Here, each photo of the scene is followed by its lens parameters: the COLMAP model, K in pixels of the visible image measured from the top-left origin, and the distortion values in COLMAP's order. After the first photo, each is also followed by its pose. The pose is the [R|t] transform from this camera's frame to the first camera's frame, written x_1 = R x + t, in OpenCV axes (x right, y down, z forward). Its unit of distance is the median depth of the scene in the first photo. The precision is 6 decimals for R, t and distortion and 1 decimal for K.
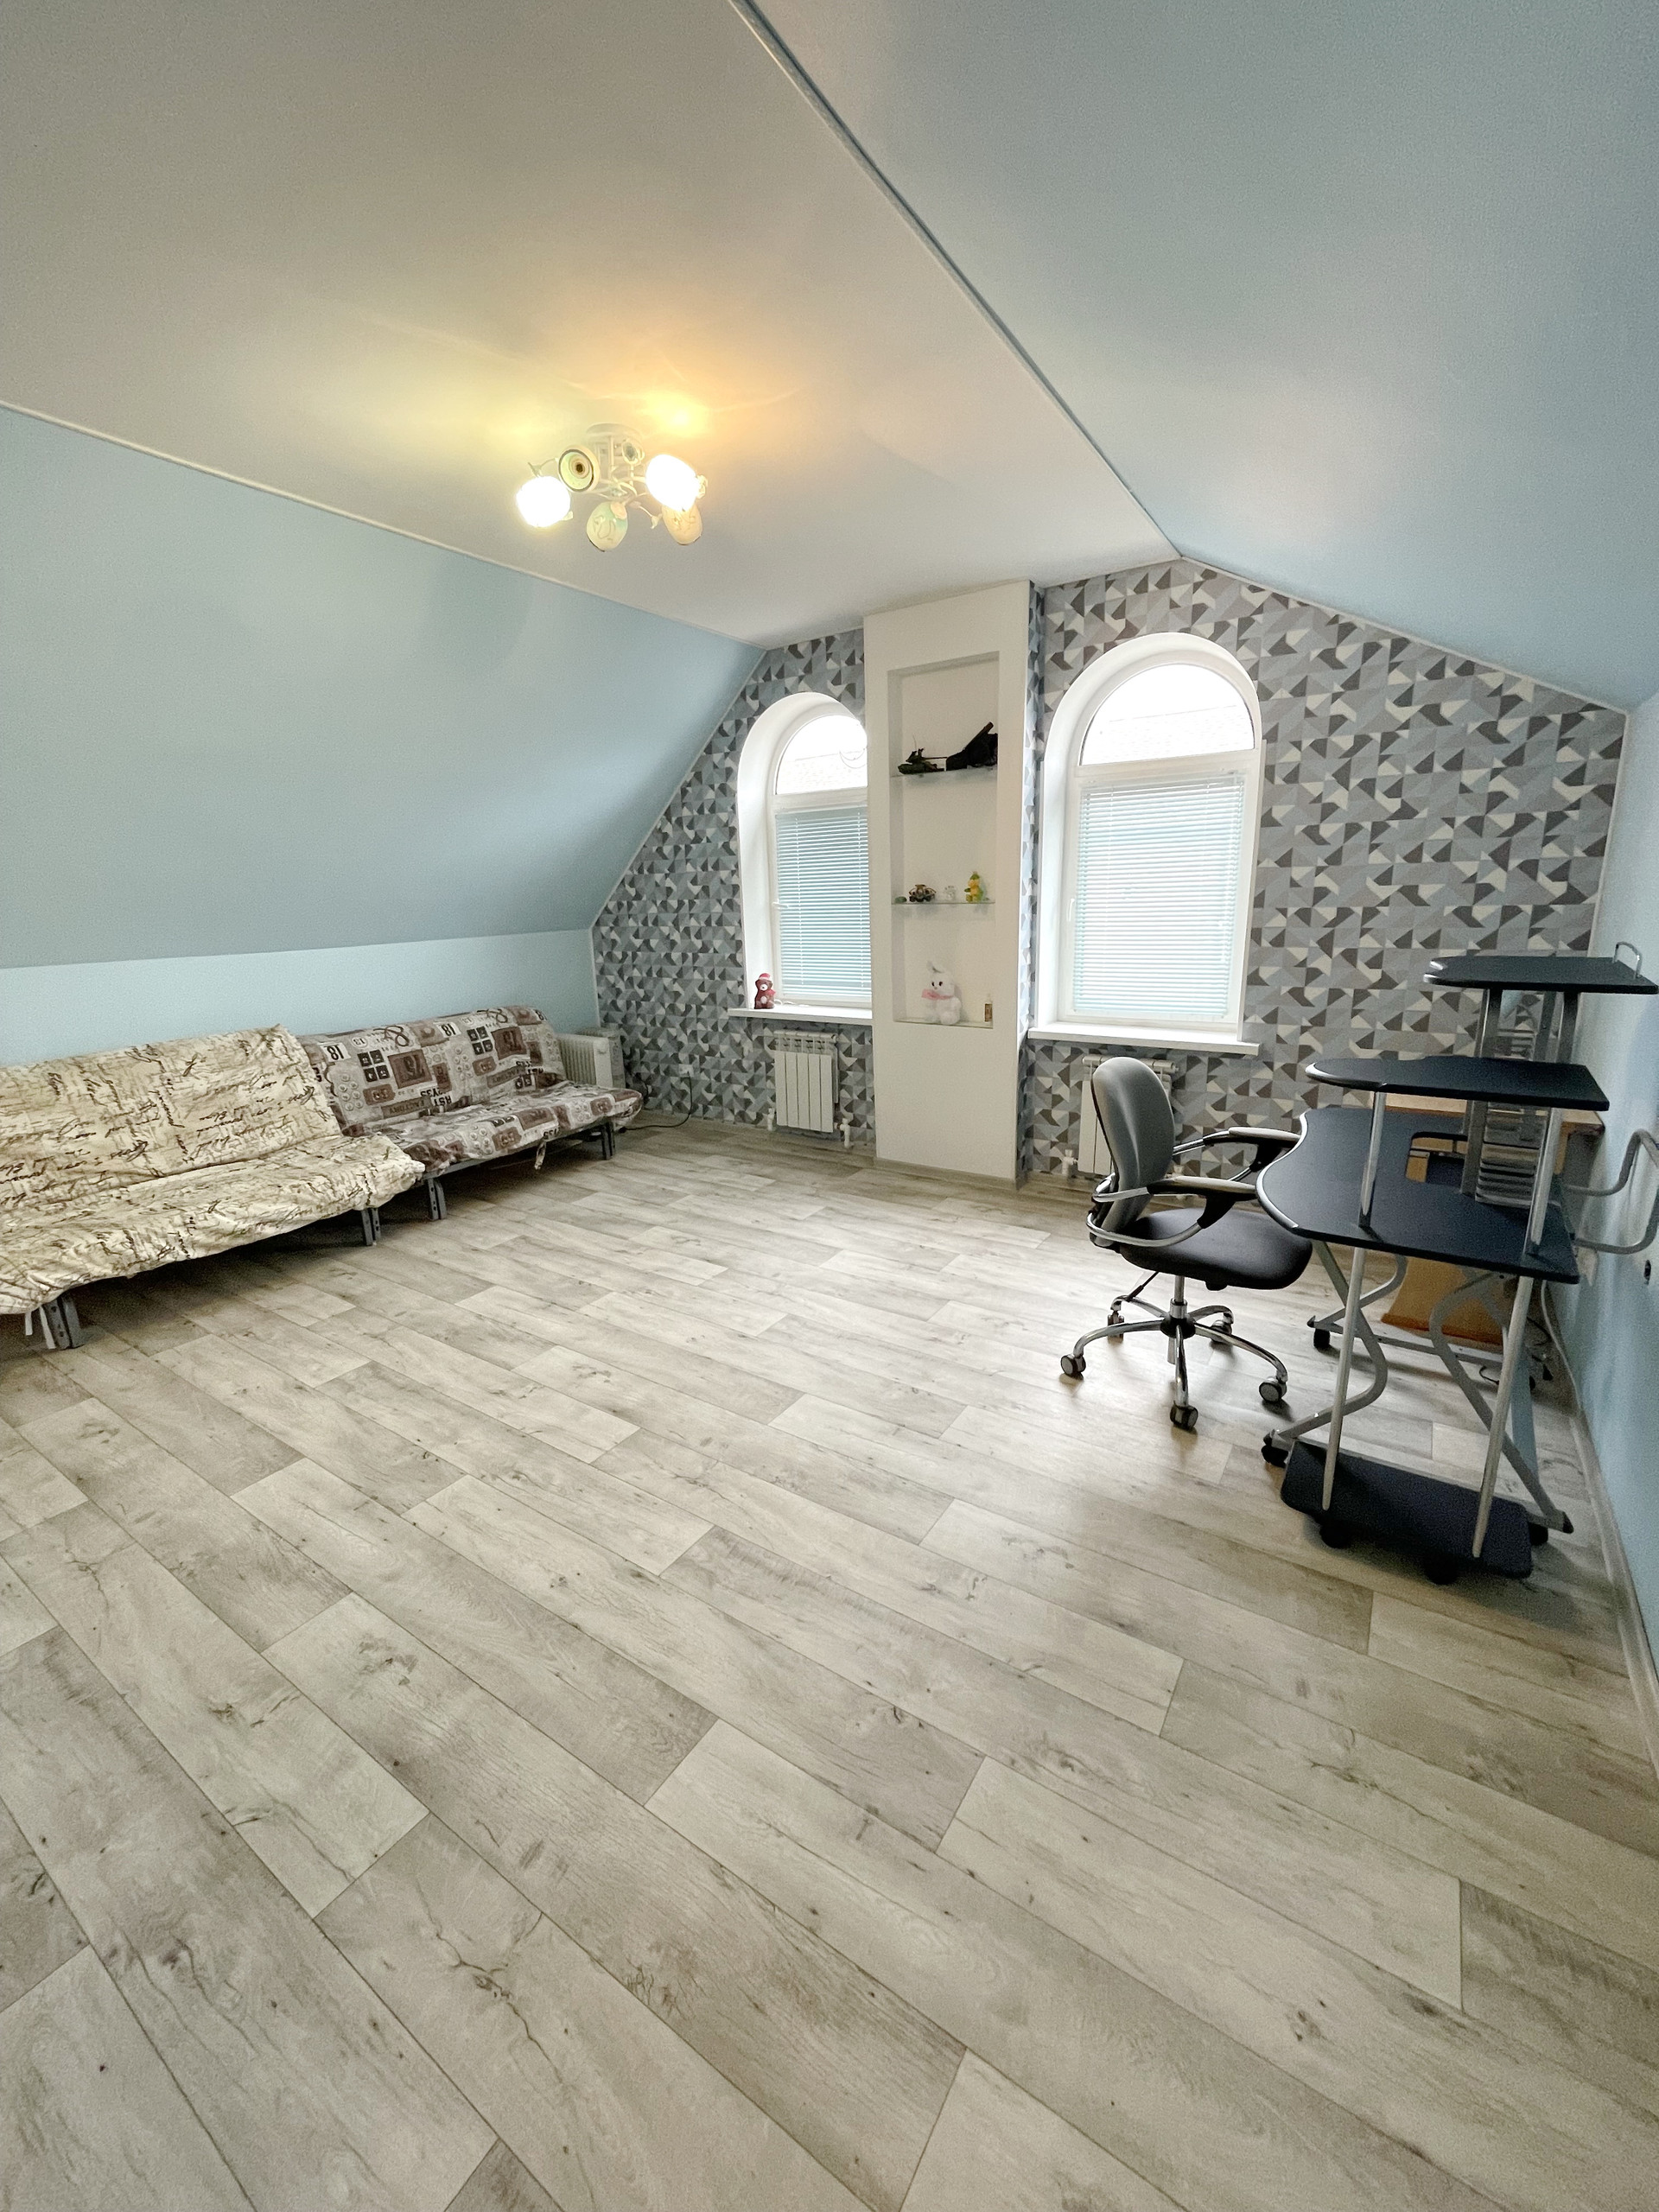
lens RADIAL K [[896.9, 0, 834.7], [0, 896.9, 1102.5], [0, 0, 1]] dist [0.000296, -0.000065]
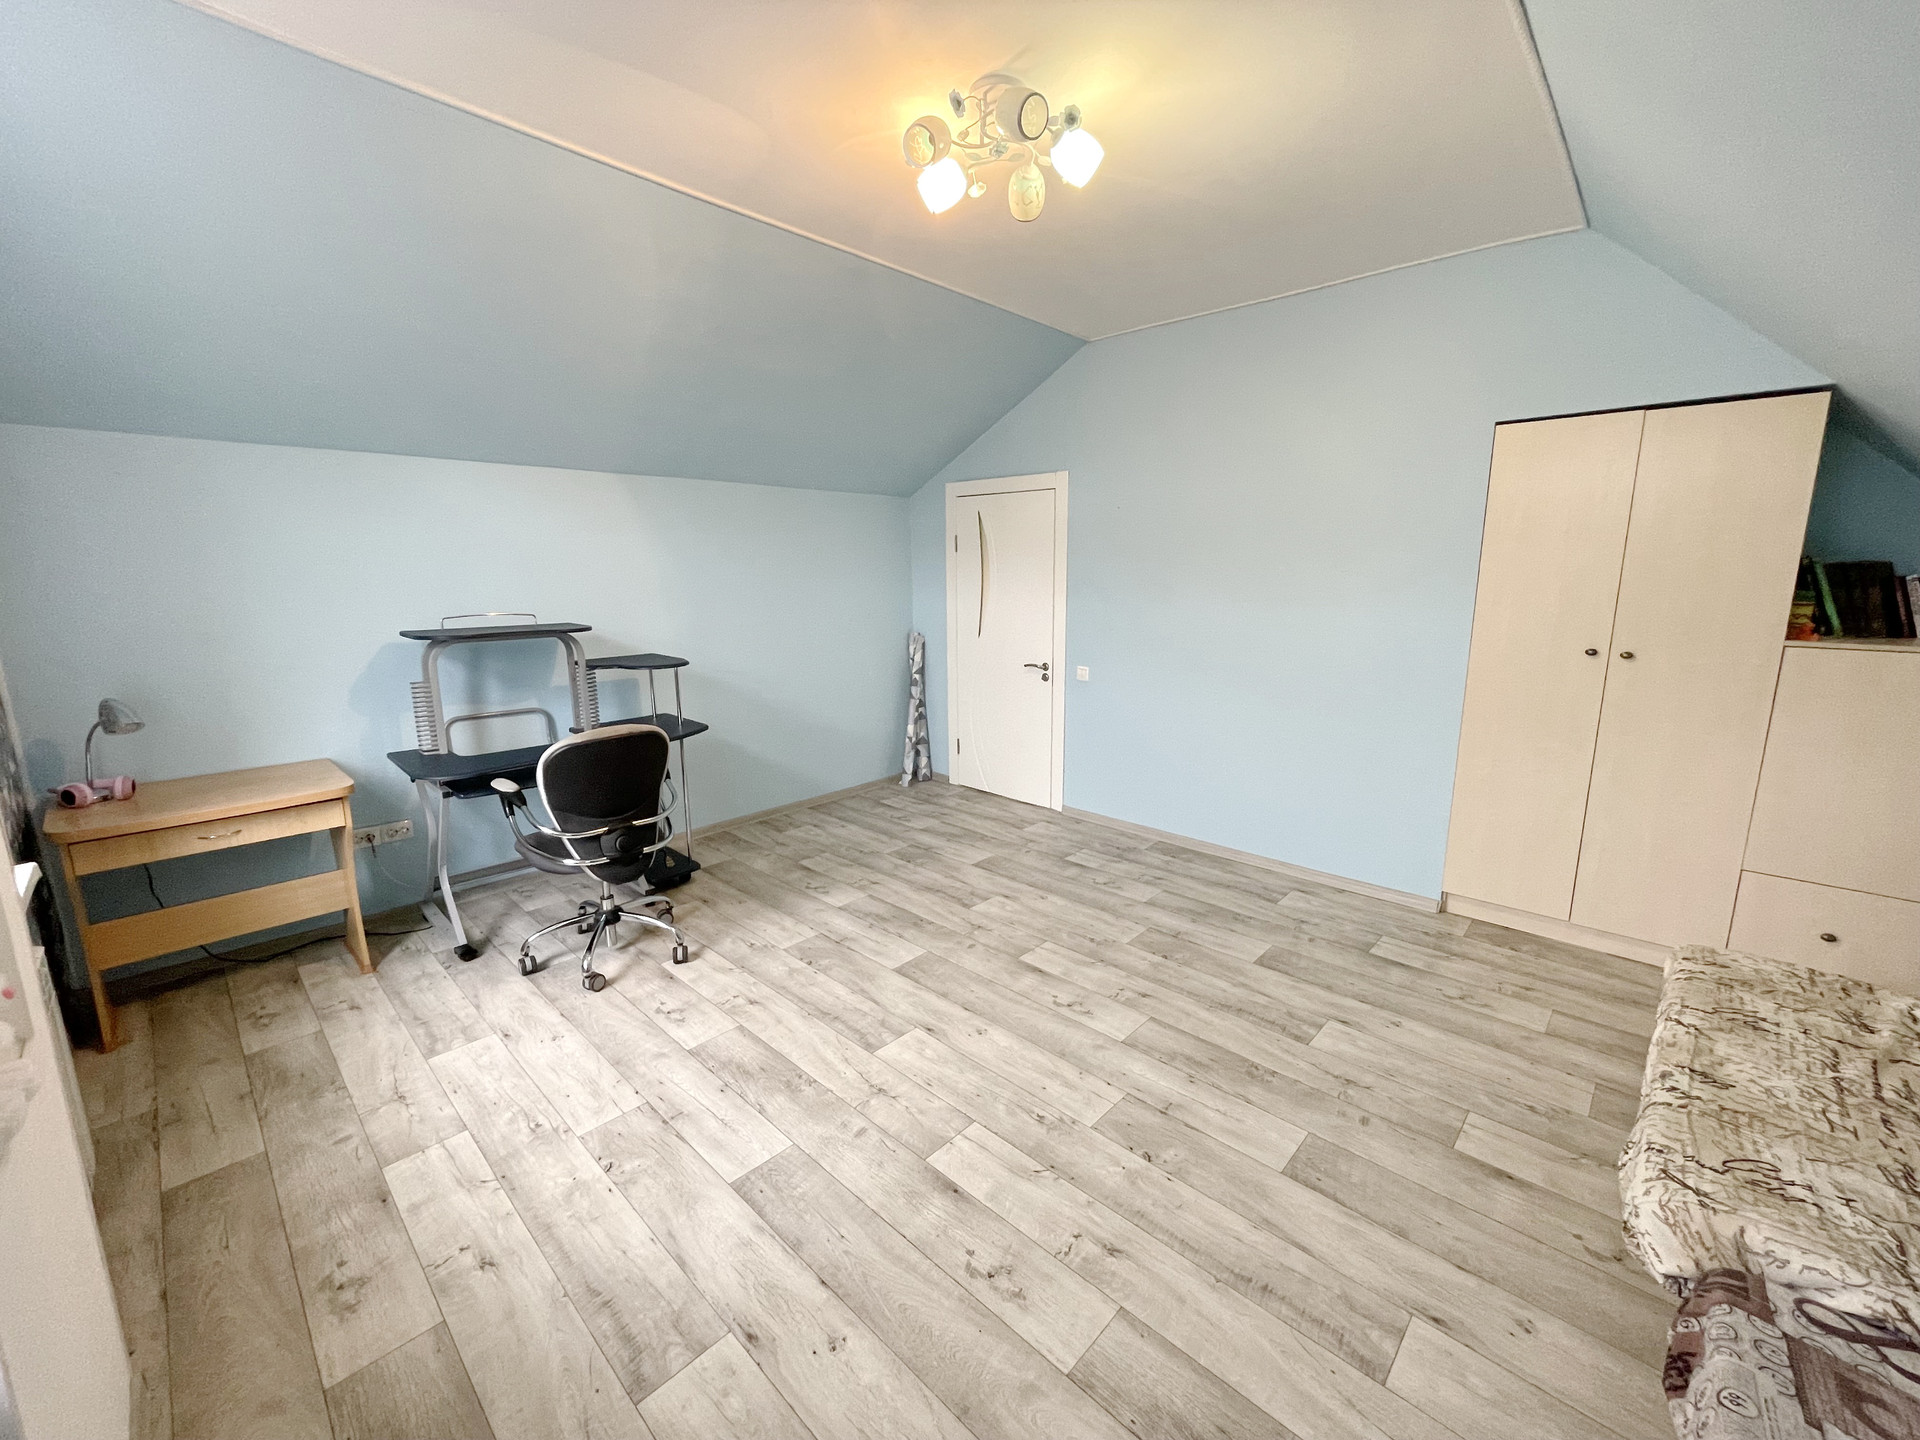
lens RADIAL K [[778.5, 0, 964.4], [0, 778.5, 714.3], [0, 0, 1]] dist [0.000296, -0.000065]
pose [[-0.984559, -0.002563, 0.175034, -0.332996], [0.070263, 0.910028, 0.408549, -0.456499], [-0.160333, 0.414539, -0.895796, 1.868898]]
